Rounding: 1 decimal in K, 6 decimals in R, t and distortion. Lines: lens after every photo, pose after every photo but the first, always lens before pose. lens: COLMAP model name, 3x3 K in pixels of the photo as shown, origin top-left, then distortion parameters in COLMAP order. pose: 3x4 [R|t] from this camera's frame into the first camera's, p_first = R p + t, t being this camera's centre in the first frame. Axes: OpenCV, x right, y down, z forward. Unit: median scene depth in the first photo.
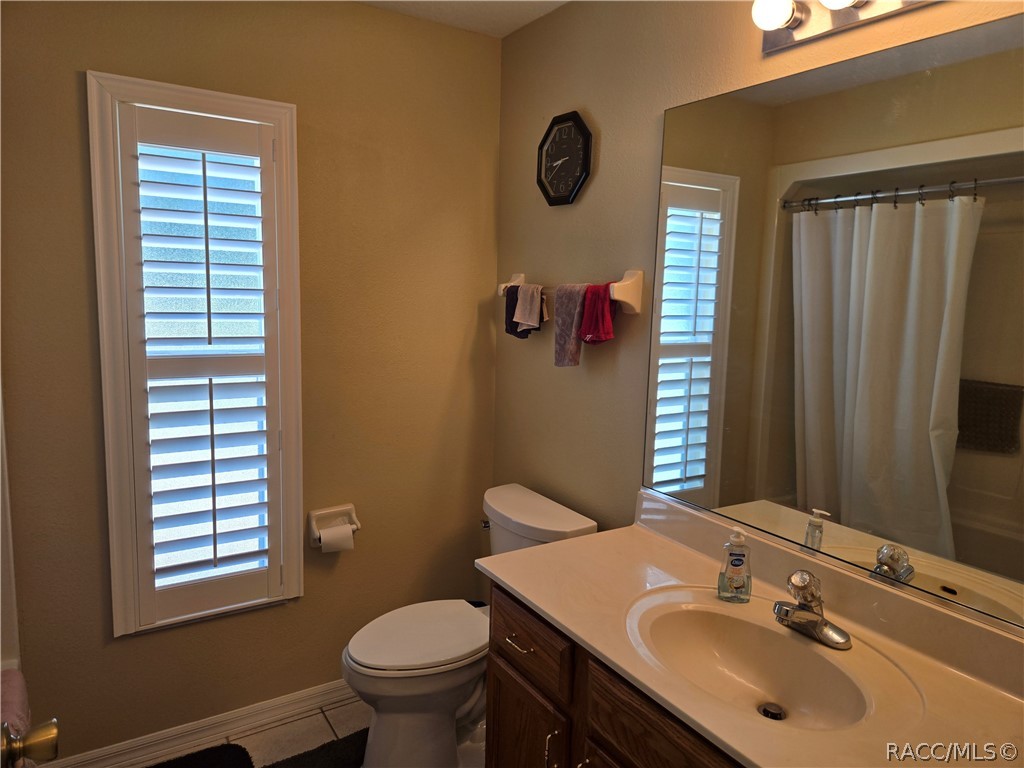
lens RADIAL K [[683.2, 0, 516.7], [0, 683.2, 379.7], [0, 0, 1]] dist [0.083799, -0.076714]
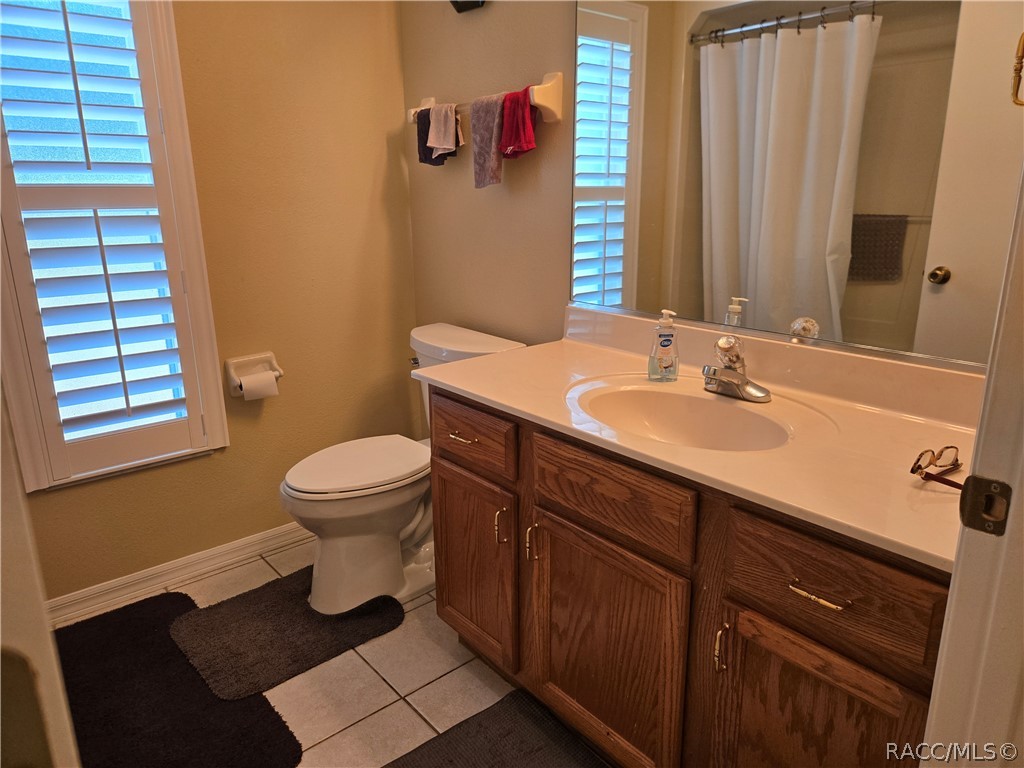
lens RADIAL K [[683.2, 0, 516.7], [0, 683.2, 379.7], [0, 0, 1]] dist [0.083799, -0.076714]
pose [[0.989314, -0.069621, 0.128101, -0.028401], [0.051002, 0.988367, 0.143278, 0.106582], [-0.136586, -0.135214, 0.981357, 0.002262]]
